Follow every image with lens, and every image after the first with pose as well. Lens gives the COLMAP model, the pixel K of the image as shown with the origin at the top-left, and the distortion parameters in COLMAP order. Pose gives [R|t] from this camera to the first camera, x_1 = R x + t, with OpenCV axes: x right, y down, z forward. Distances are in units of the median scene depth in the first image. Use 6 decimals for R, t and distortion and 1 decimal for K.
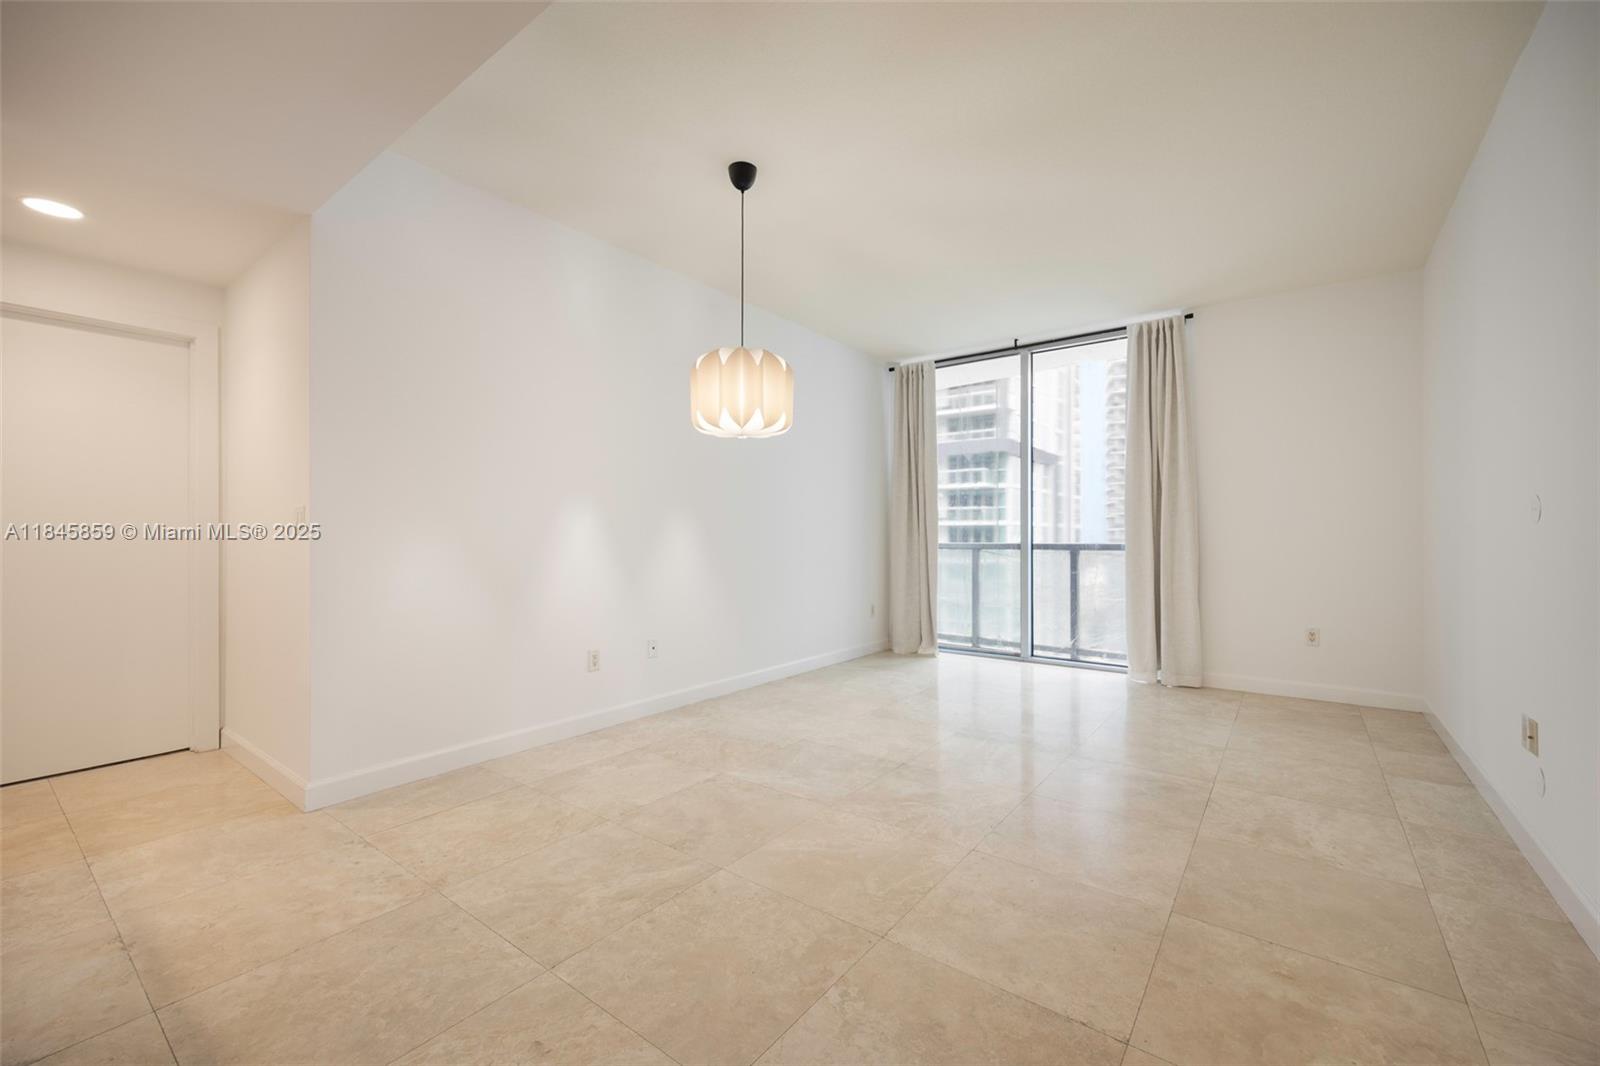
lens RADIAL K [[642.2, 0, 802.9], [0, 642.2, 541.7], [0, 0, 1]] dist [0.008089, -0.000866]
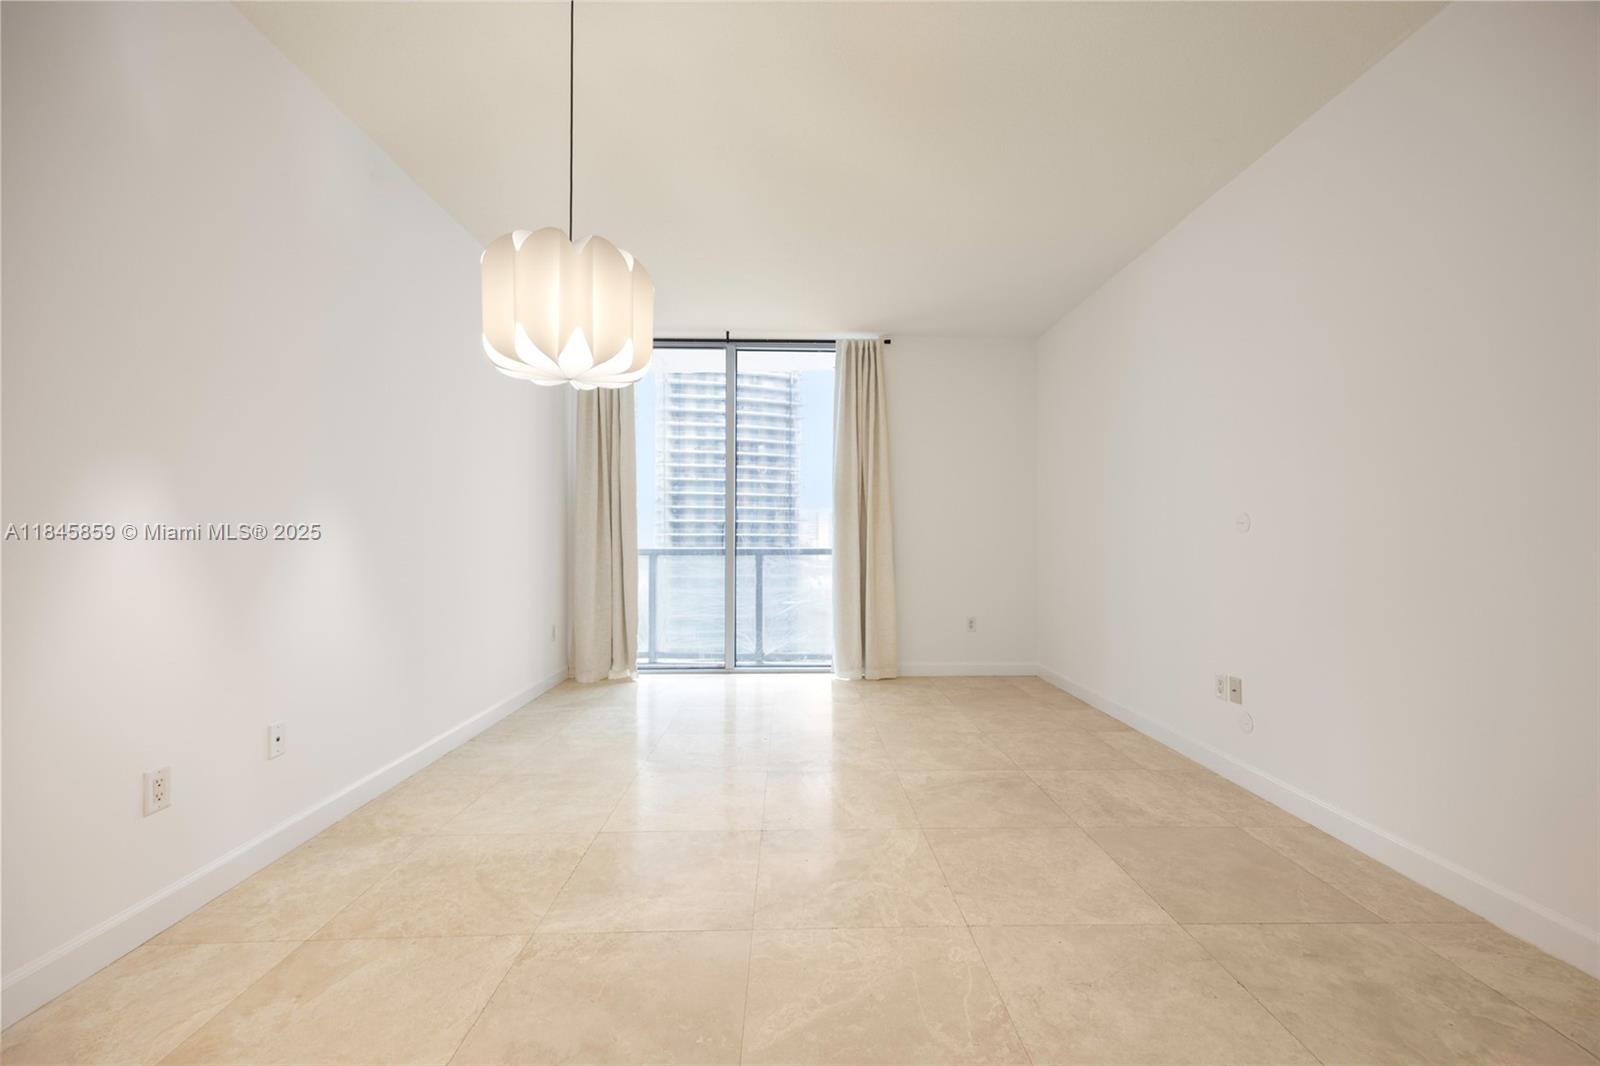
lens RADIAL K [[642.2, 0, 797.7], [0, 642.2, 532.9], [0, 0, 1]] dist [0.008089, -0.000866]
pose [[0.780367, 0.009972, 0.625243, -0.217663], [0.003342, 0.999792, -0.020117, -0.000578], [-0.625313, 0.017789, 0.780171, 0.257450]]
